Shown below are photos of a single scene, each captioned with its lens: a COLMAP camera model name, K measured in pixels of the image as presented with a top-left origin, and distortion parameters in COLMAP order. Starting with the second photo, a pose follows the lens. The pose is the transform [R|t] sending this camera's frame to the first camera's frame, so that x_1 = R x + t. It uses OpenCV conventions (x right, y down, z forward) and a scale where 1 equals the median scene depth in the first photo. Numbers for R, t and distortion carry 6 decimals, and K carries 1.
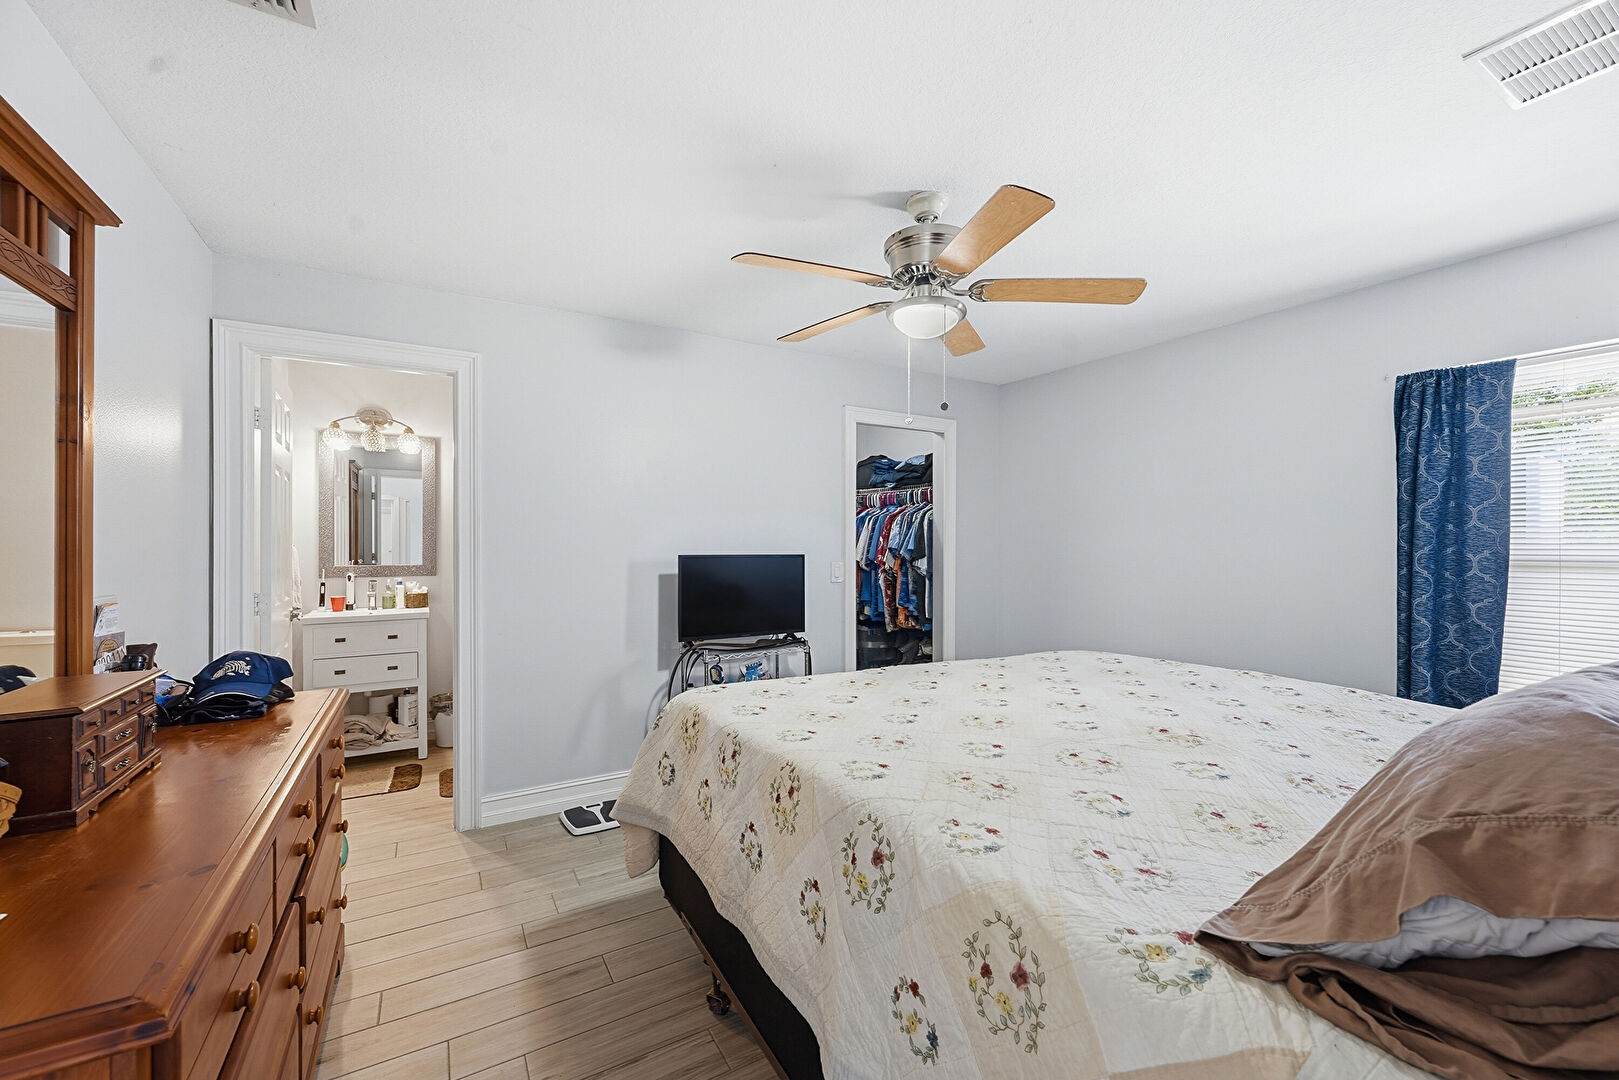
lens RADIAL K [[654.7, 0, 809.5], [0, 654.7, 540.0], [0, 0, 1]] dist [0.000513, -0.000039]
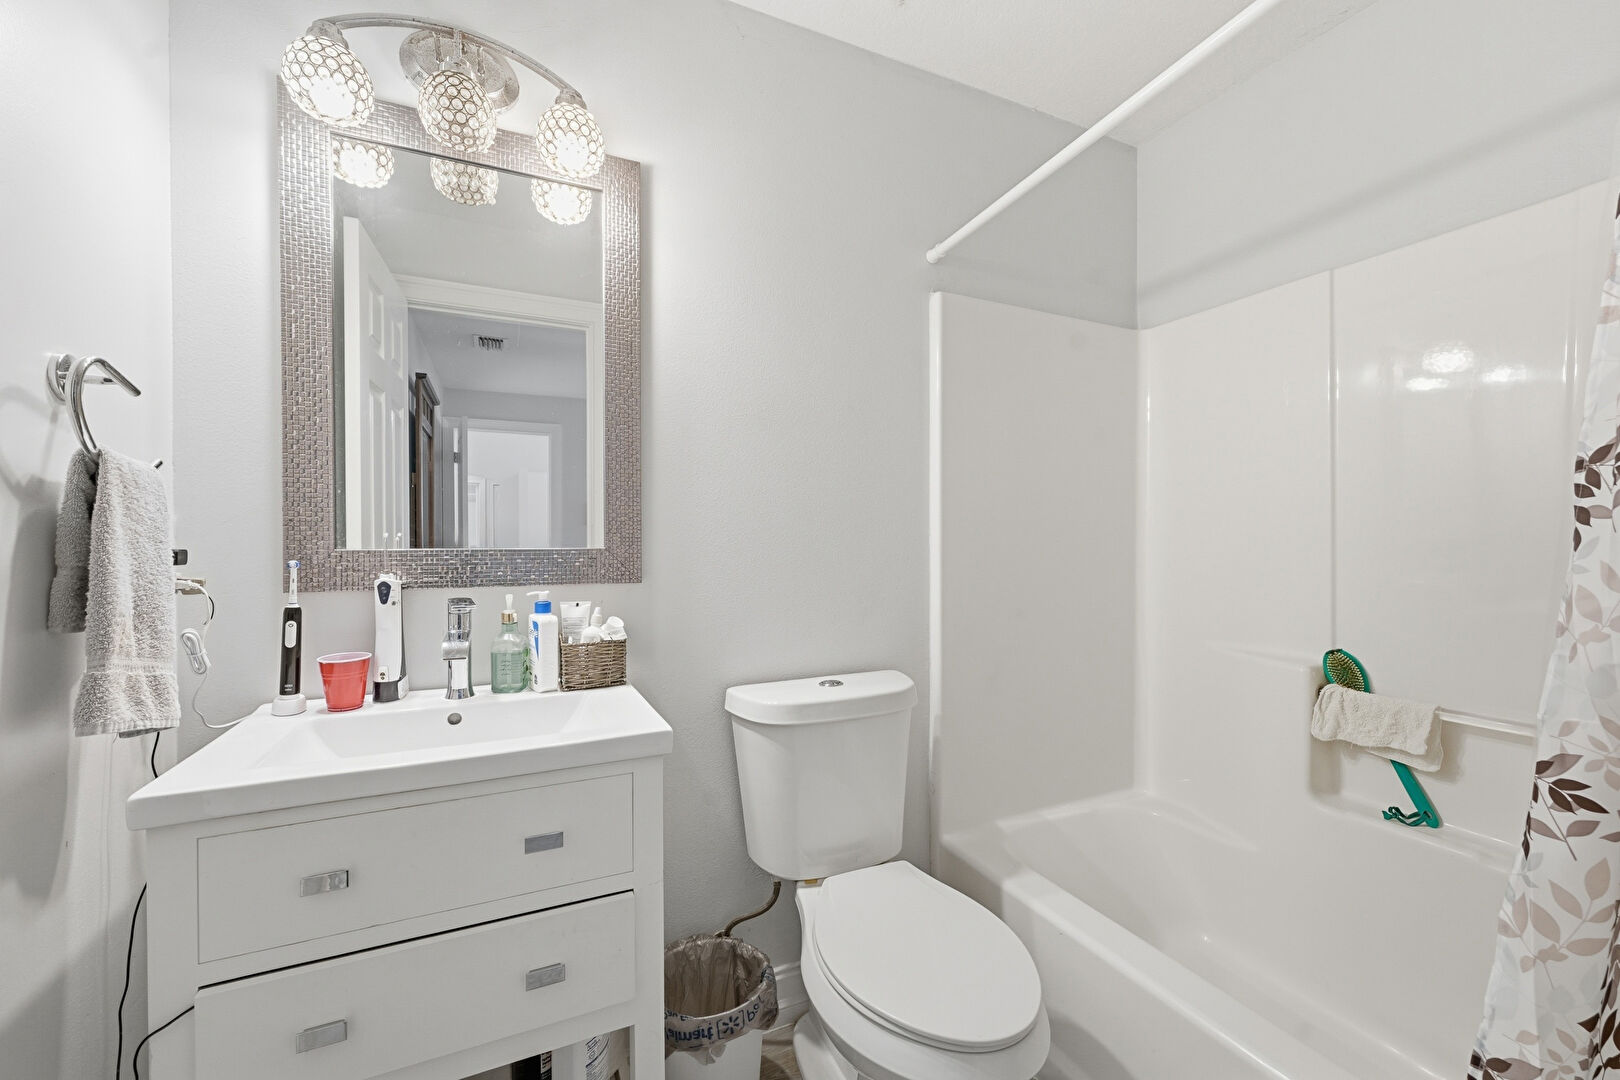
lens RADIAL K [[655.1, 0, 810.0], [0, 655.1, 540.0], [0, 0, 1]] dist [0.000513, -0.000039]
pose [[0.995809, -0.000715, -0.091459, -0.476014], [0.001517, 0.999961, 0.008702, 0.031876], [0.091449, -0.008804, 0.995771, 0.710254]]
